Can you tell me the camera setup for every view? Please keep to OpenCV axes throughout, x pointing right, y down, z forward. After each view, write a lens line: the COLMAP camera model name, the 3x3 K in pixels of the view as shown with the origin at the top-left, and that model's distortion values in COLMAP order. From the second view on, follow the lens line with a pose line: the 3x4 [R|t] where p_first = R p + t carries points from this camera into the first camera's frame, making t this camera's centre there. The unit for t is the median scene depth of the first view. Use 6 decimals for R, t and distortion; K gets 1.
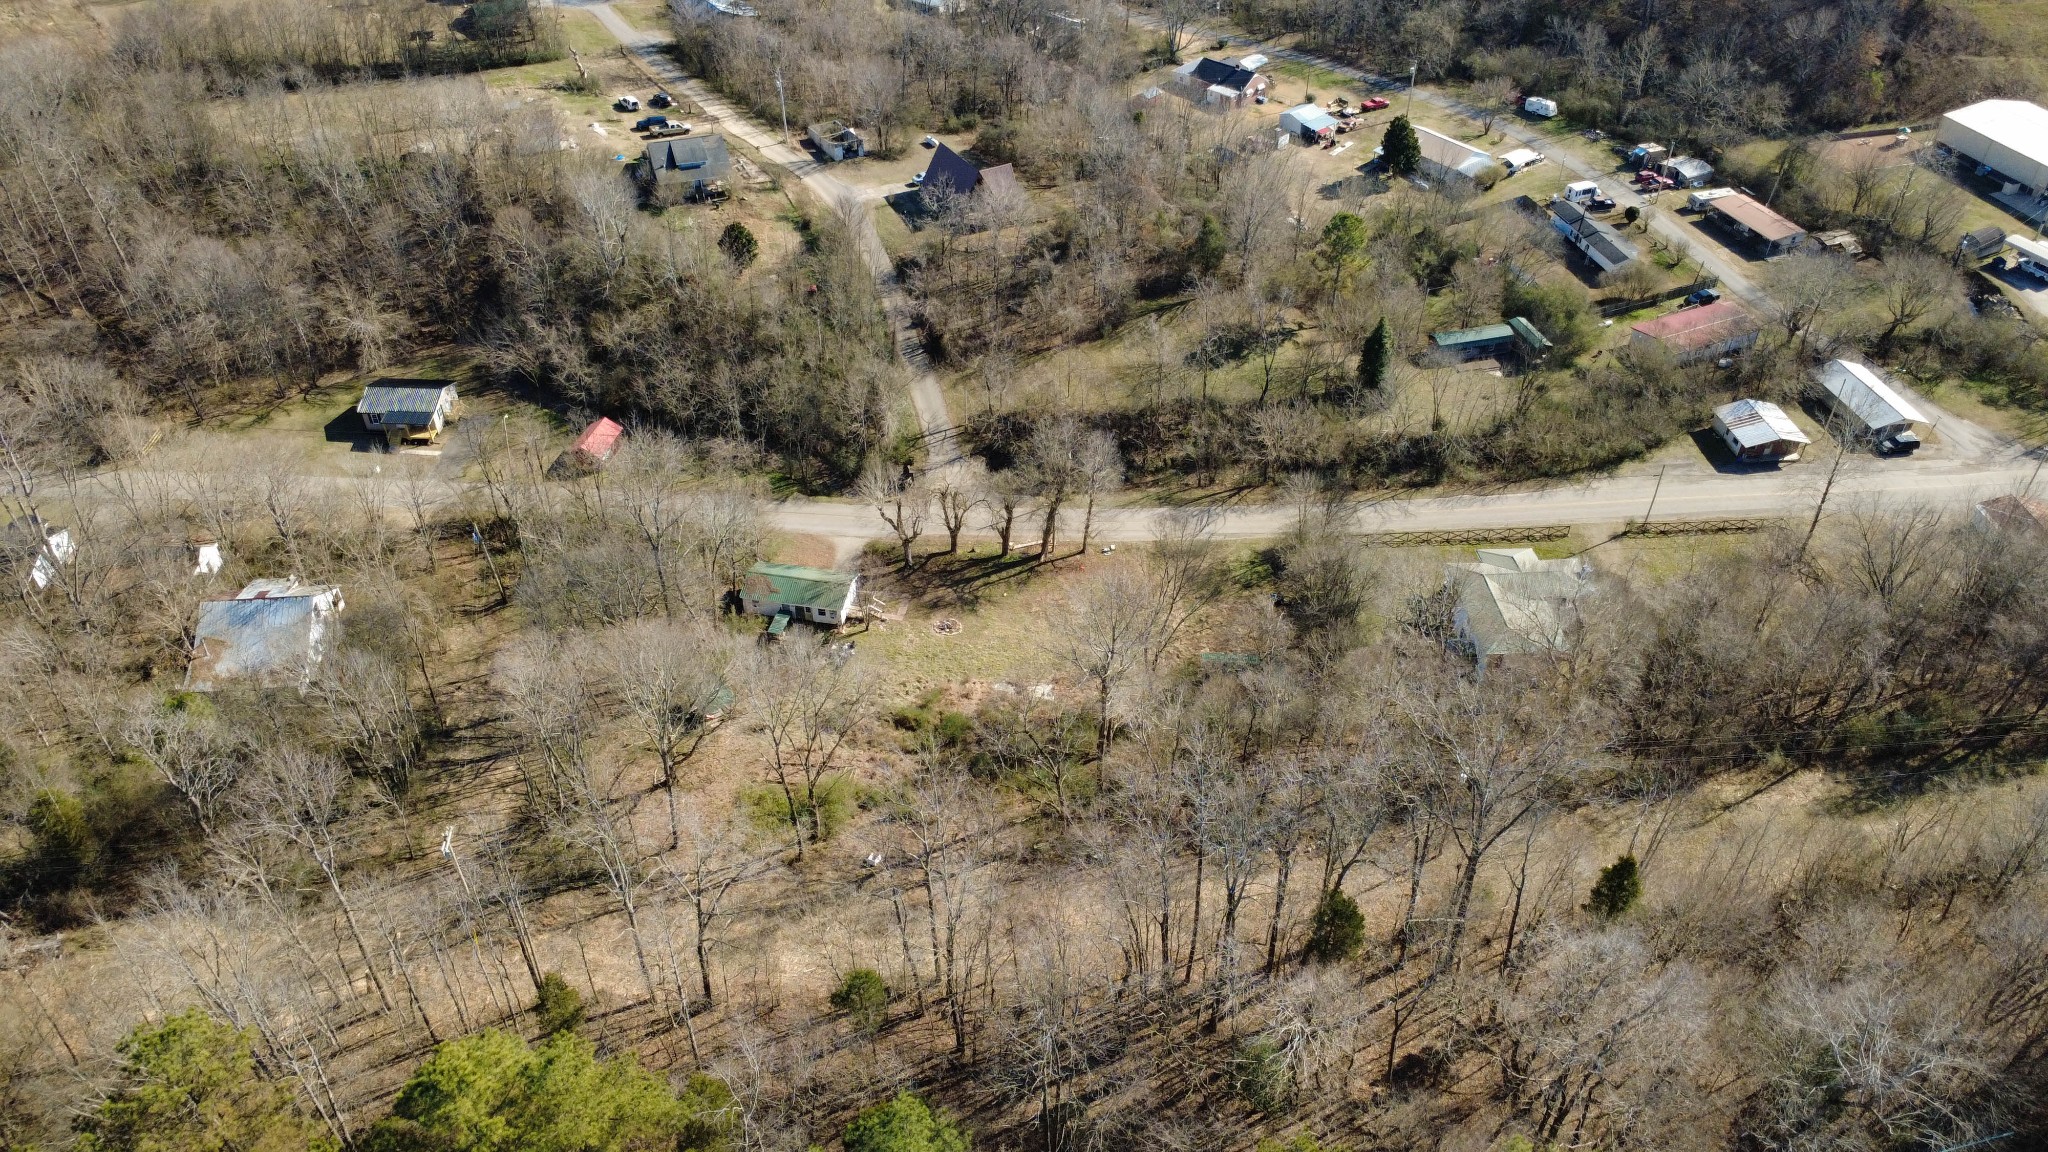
lens RADIAL K [[1487.0, 0, 1024.0], [0, 1487.0, 576.0], [0, 0, 1]] dist [-0.005931, 0.005322]
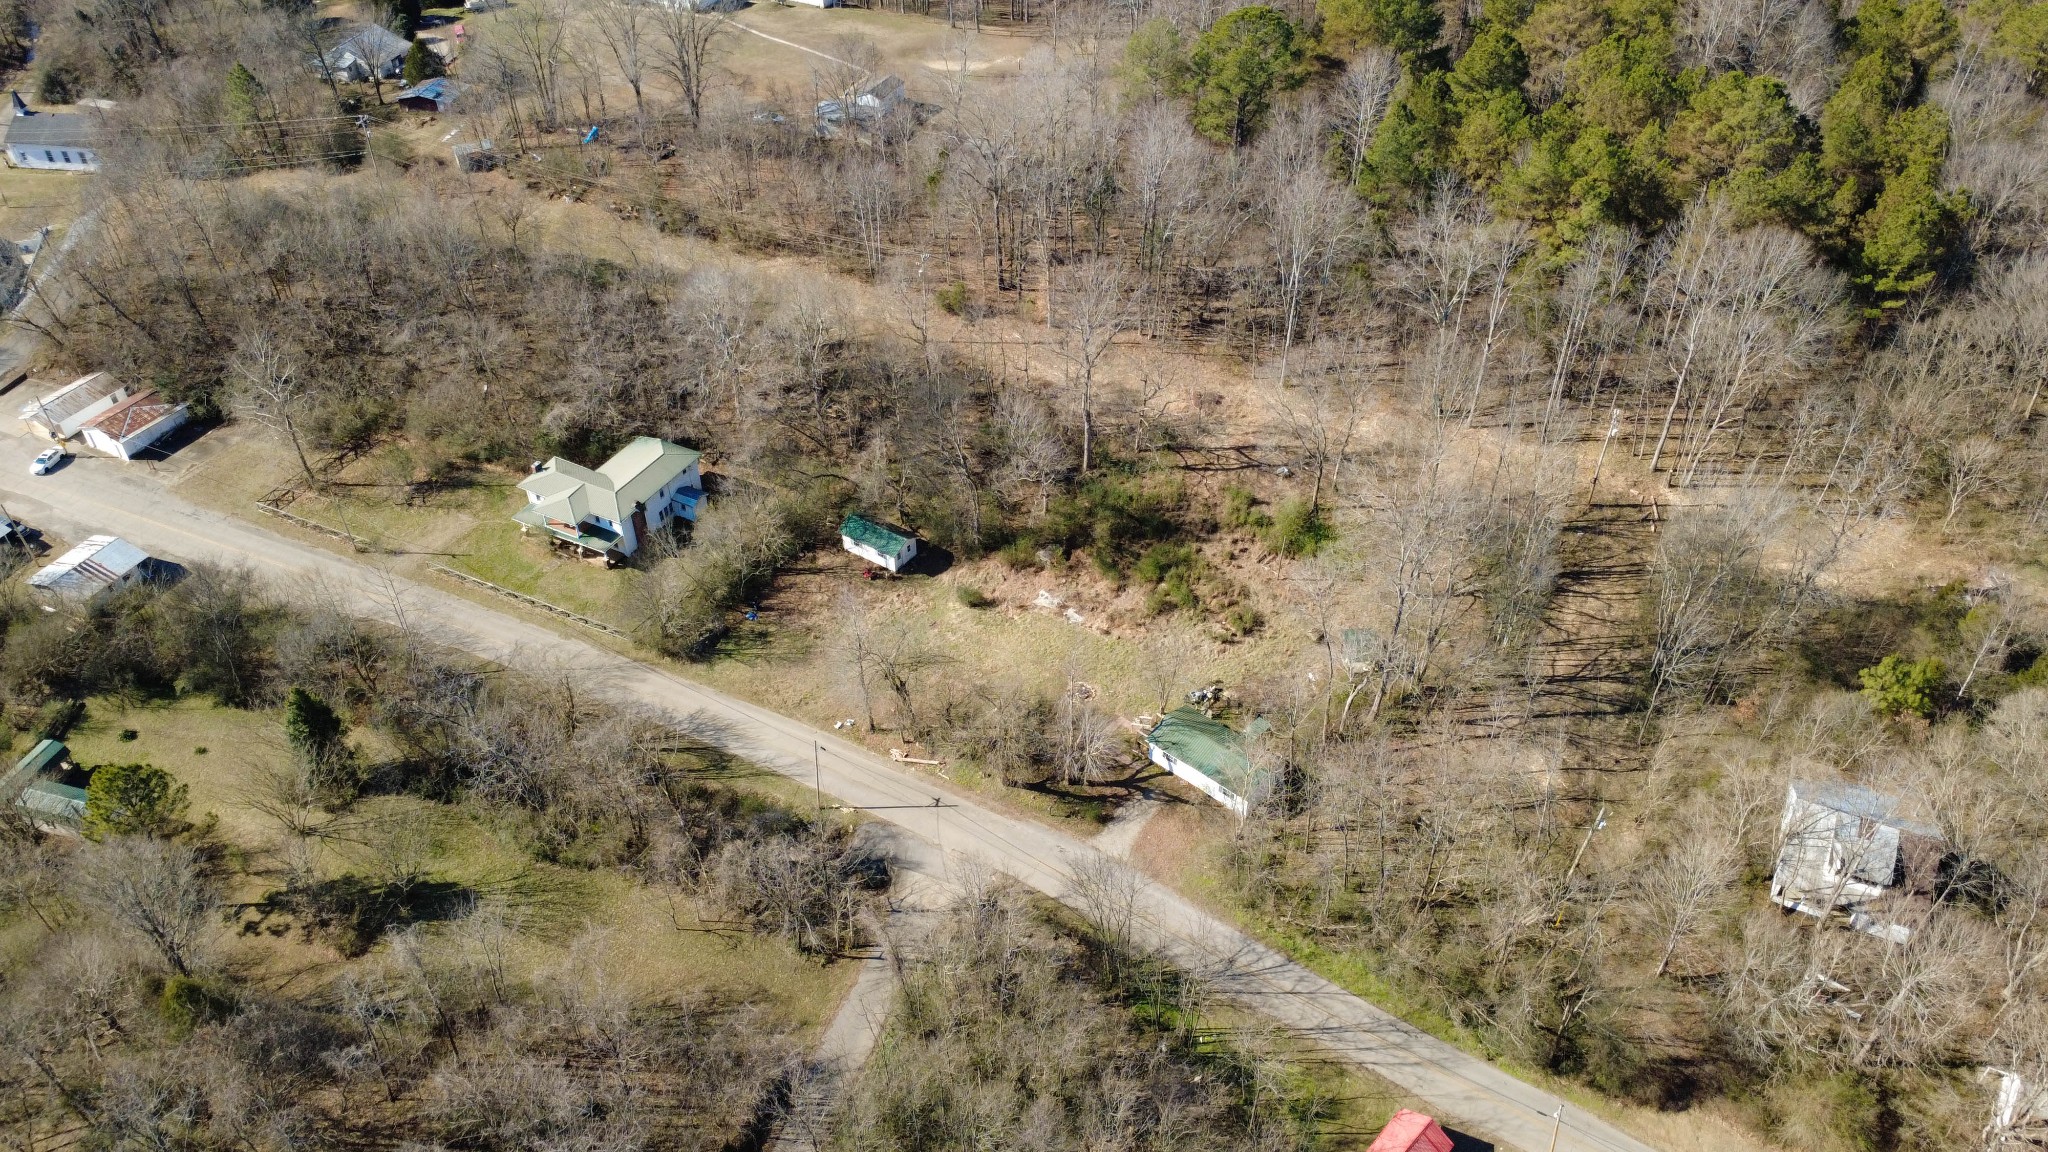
lens RADIAL K [[1487.0, 0, 1024.0], [0, 1487.0, 576.0], [0, 0, 1]] dist [-0.005931, 0.005322]
pose [[-0.856155, -0.326022, 0.400884, -0.321016], [0.330553, 0.250742, 0.909870, -0.727338], [-0.397156, 0.911503, -0.106906, 0.919743]]
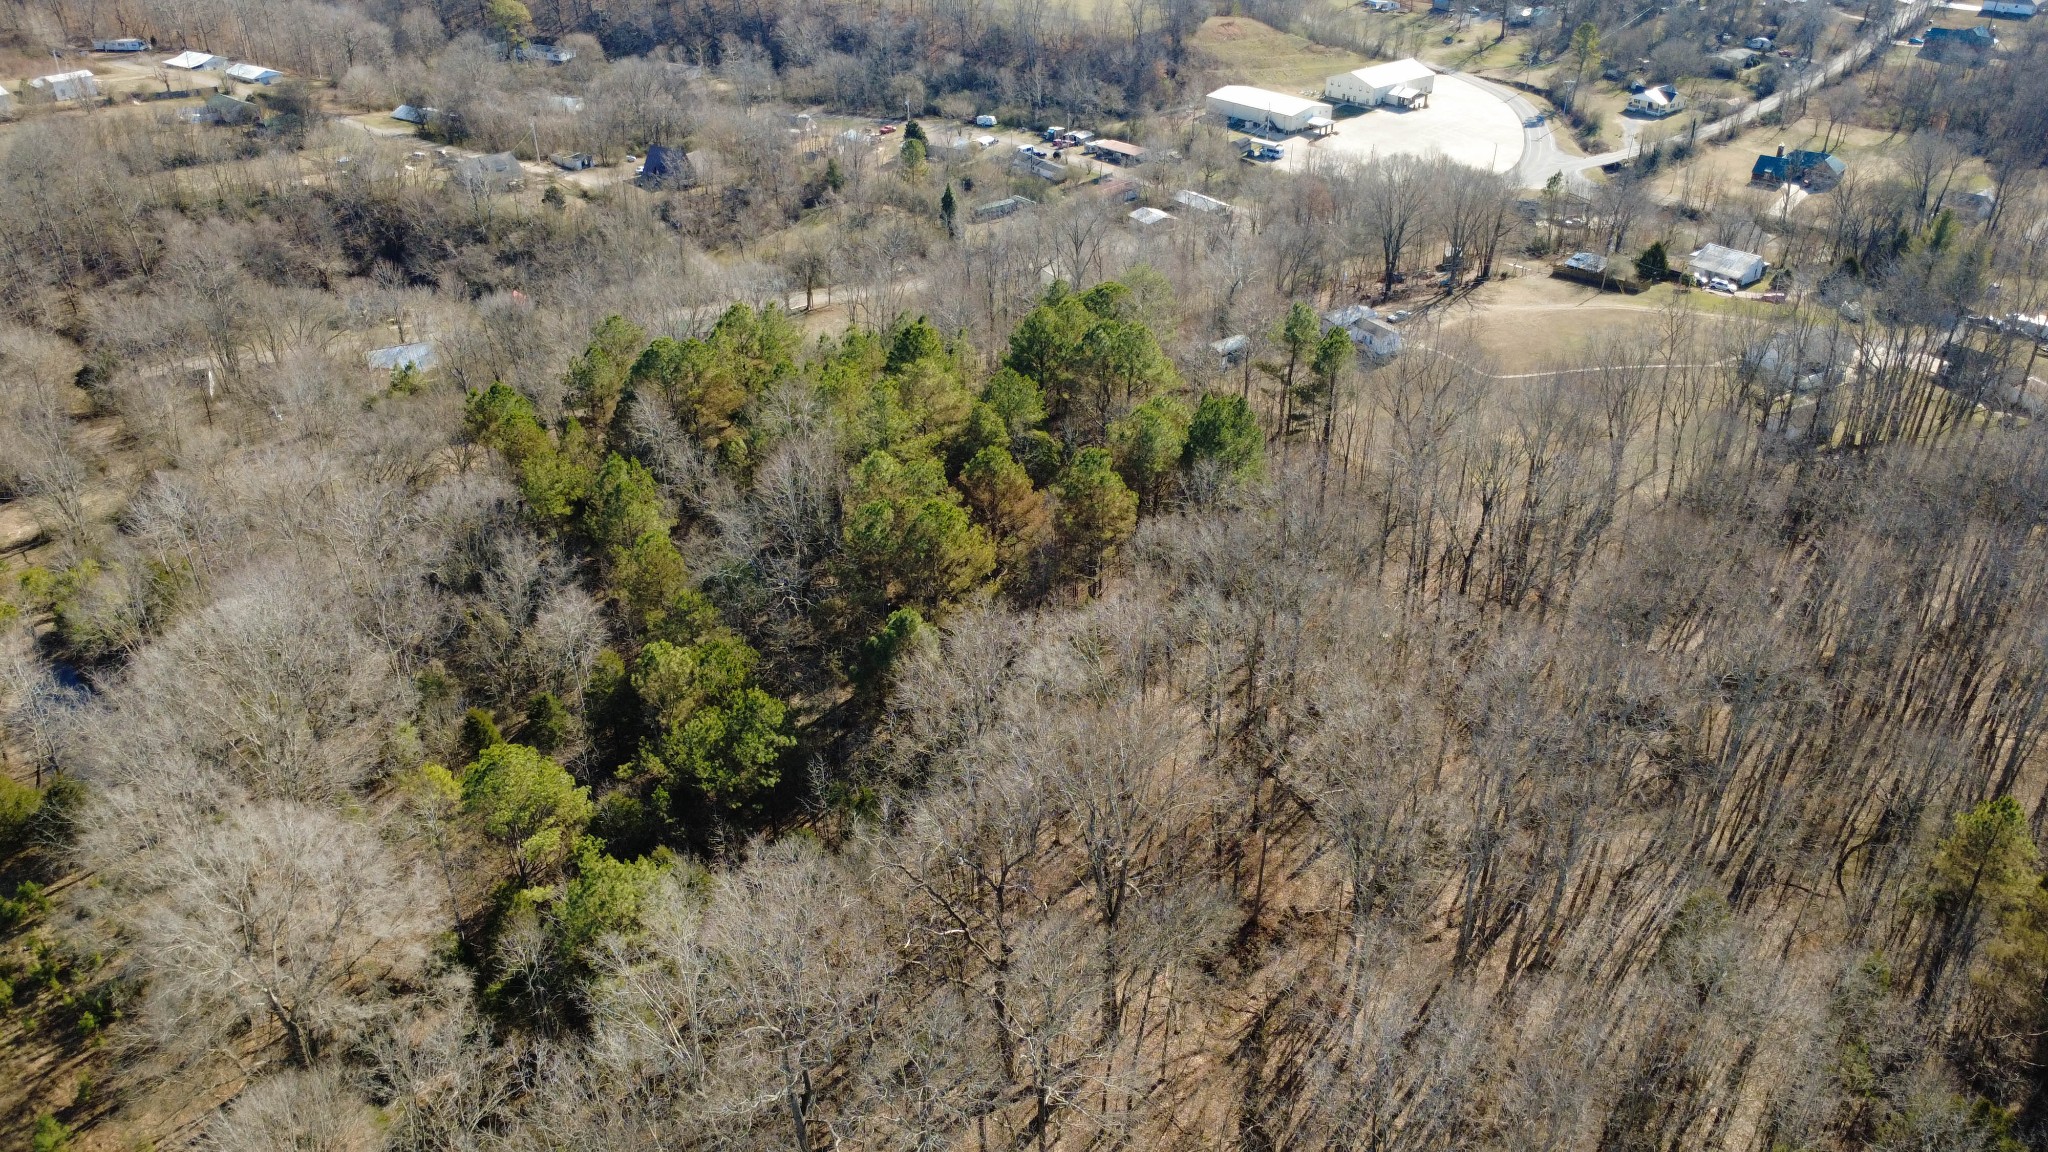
lens RADIAL K [[1487.0, 0, 1024.0], [0, 1487.0, 576.0], [0, 0, 1]] dist [-0.005931, 0.005322]
pose [[0.917514, -0.202183, 0.342476, -0.395612], [0.252893, 0.961214, -0.110057, 0.515396], [-0.306941, 0.187589, 0.933058, -0.625578]]
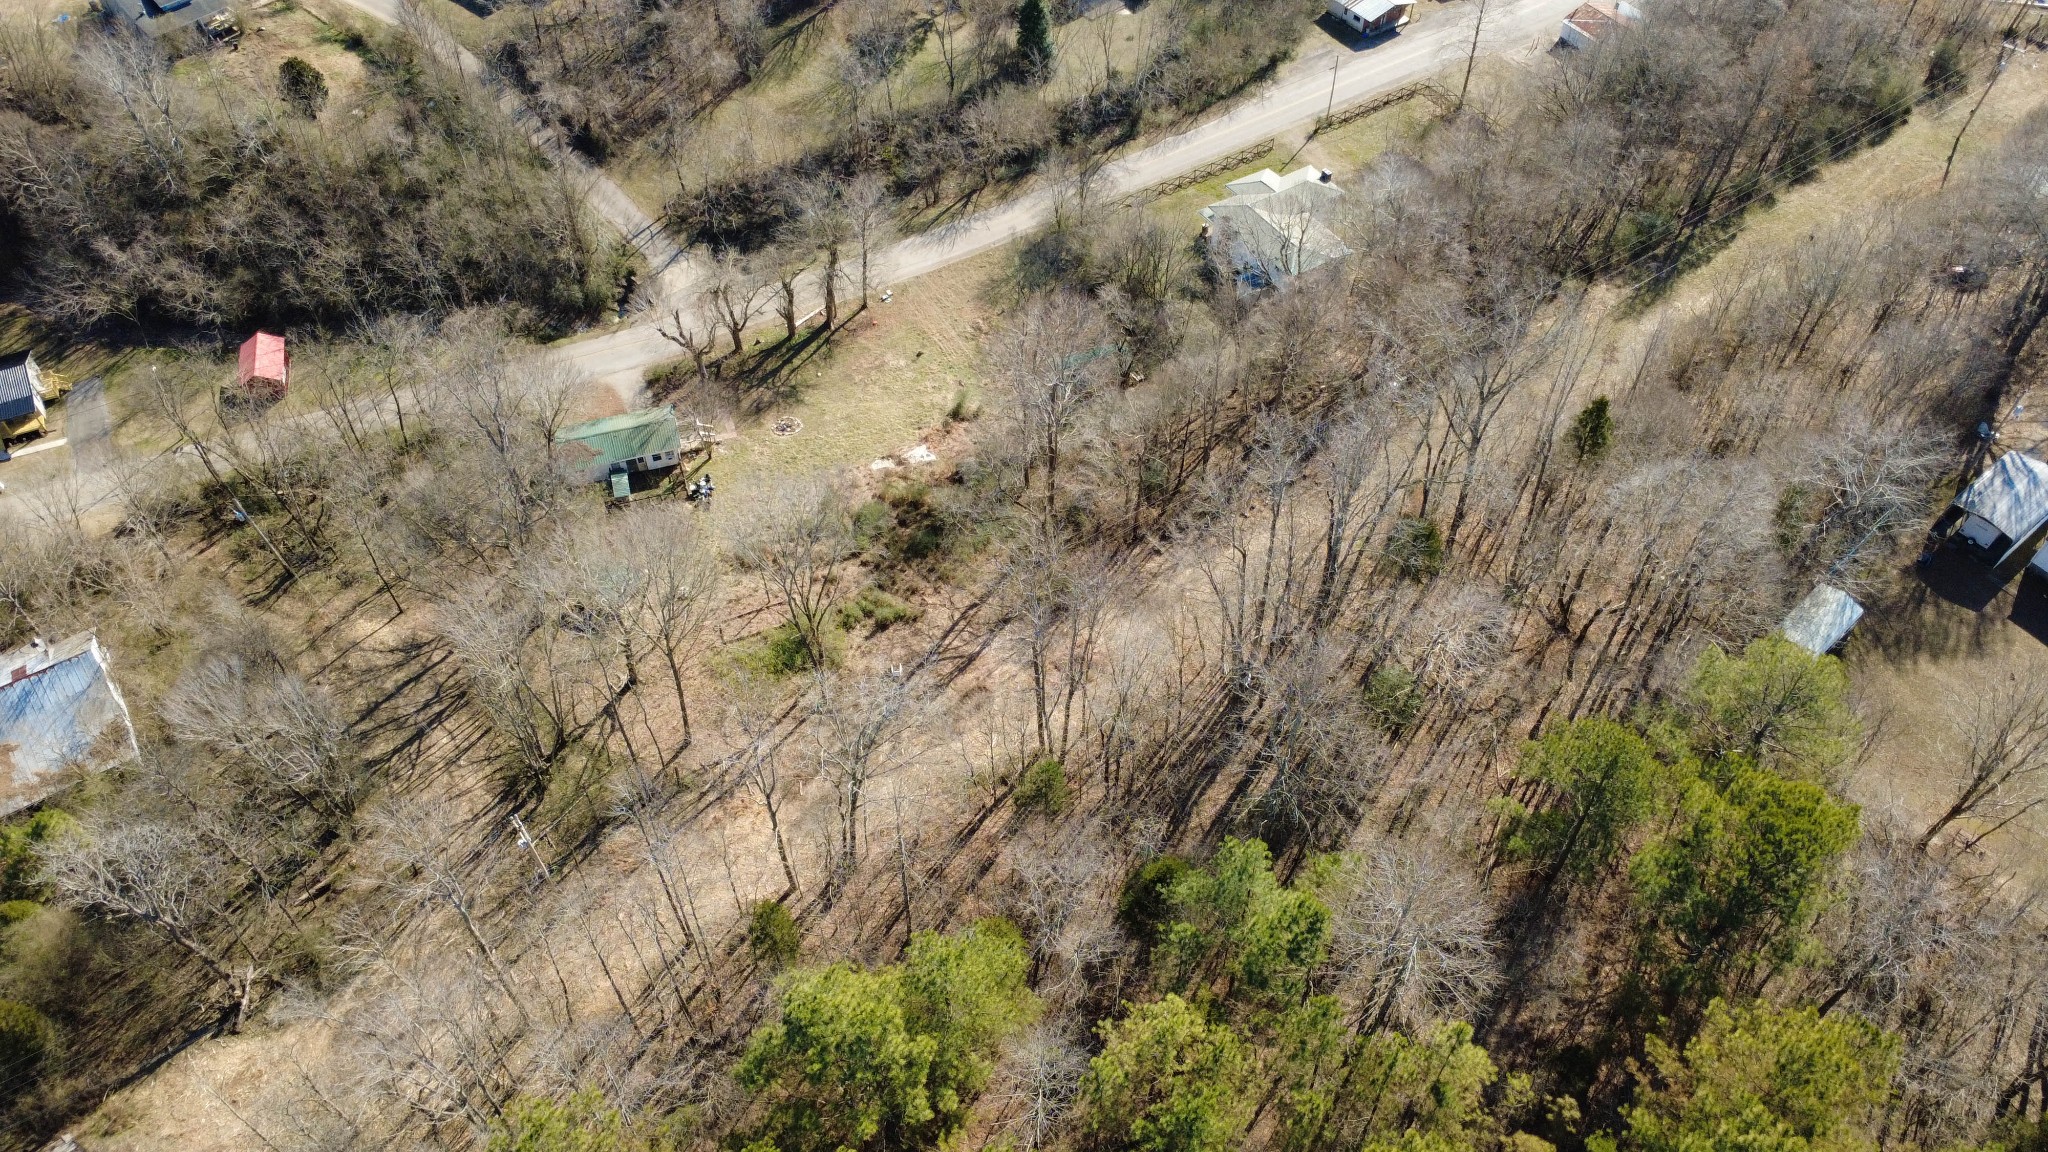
lens RADIAL K [[1487.0, 0, 1024.0], [0, 1487.0, 576.0], [0, 0, 1]] dist [-0.005931, 0.005322]
pose [[0.878904, -0.367170, 0.304491, -0.210959], [0.303245, 0.922841, 0.237500, -0.049068], [-0.368199, -0.116405, 0.922431, 0.059911]]
